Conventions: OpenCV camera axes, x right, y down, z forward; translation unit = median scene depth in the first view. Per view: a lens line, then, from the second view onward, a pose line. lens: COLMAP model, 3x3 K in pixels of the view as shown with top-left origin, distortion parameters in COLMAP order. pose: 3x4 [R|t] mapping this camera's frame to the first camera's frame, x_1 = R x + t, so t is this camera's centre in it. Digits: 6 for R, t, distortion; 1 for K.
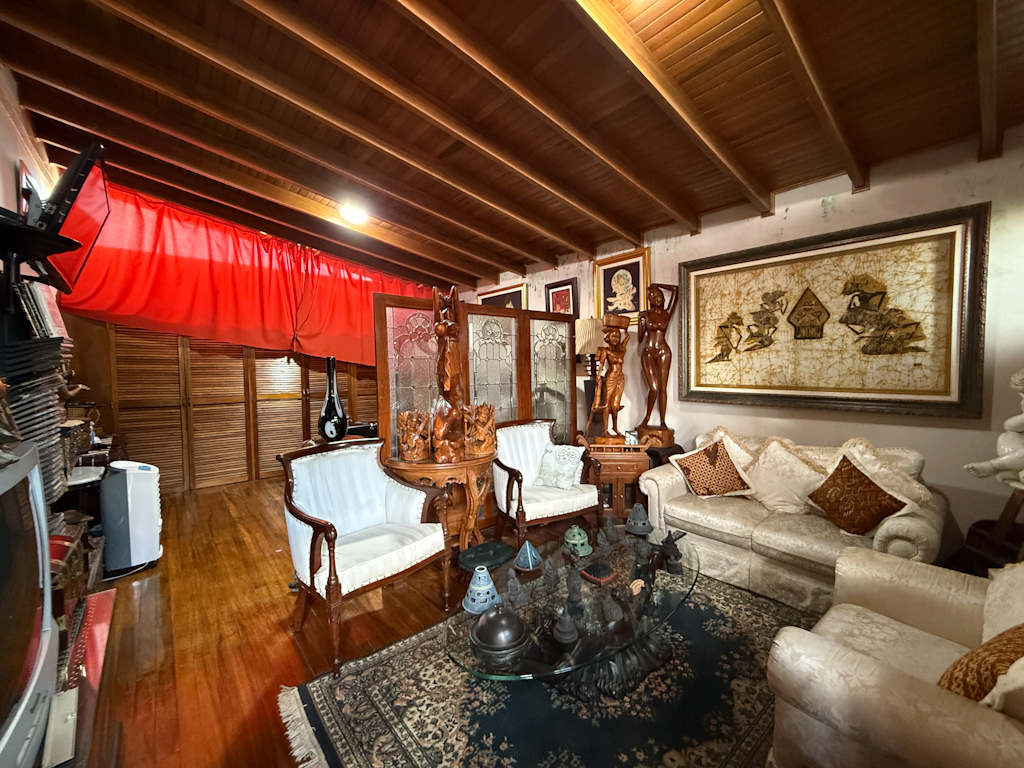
lens RADIAL K [[410.9, 0, 515.6], [0, 410.9, 385.5], [0, 0, 1]] dist [0.014087, 0.000153]
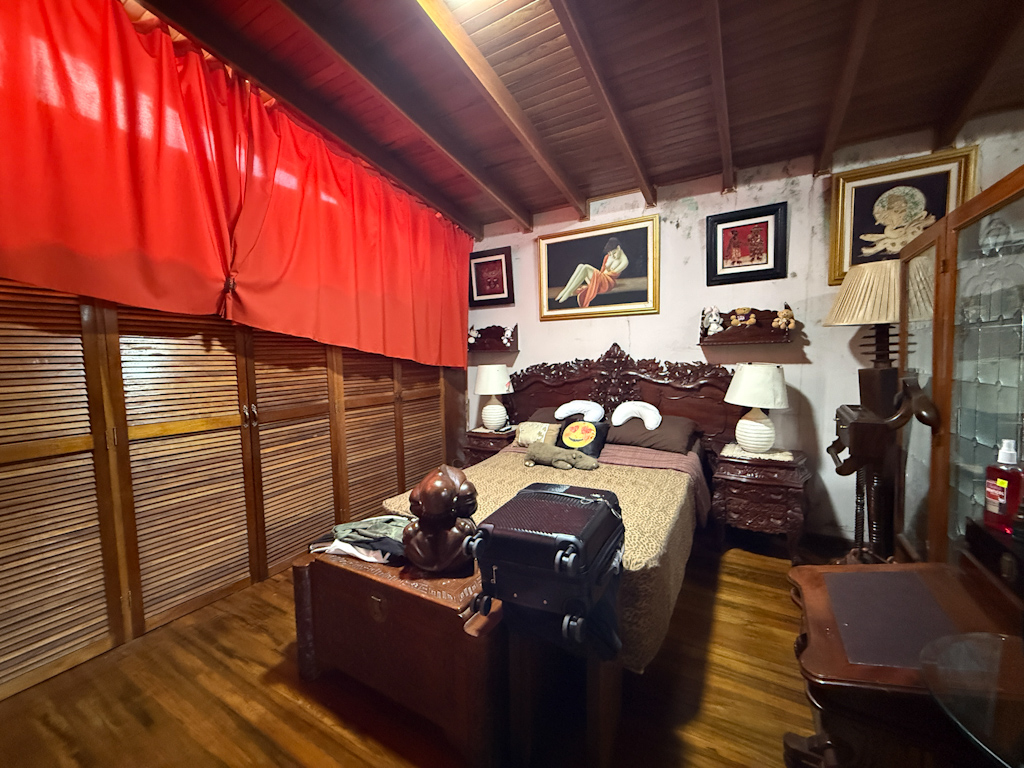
lens RADIAL K [[410.9, 0, 509.6], [0, 410.9, 382.0], [0, 0, 1]] dist [0.014087, 0.000153]
pose [[0.939335, -0.037019, 0.340997, -0.421867], [0.030393, 0.999231, 0.024754, -0.020381], [-0.341651, -0.012889, 0.939738, 0.506364]]
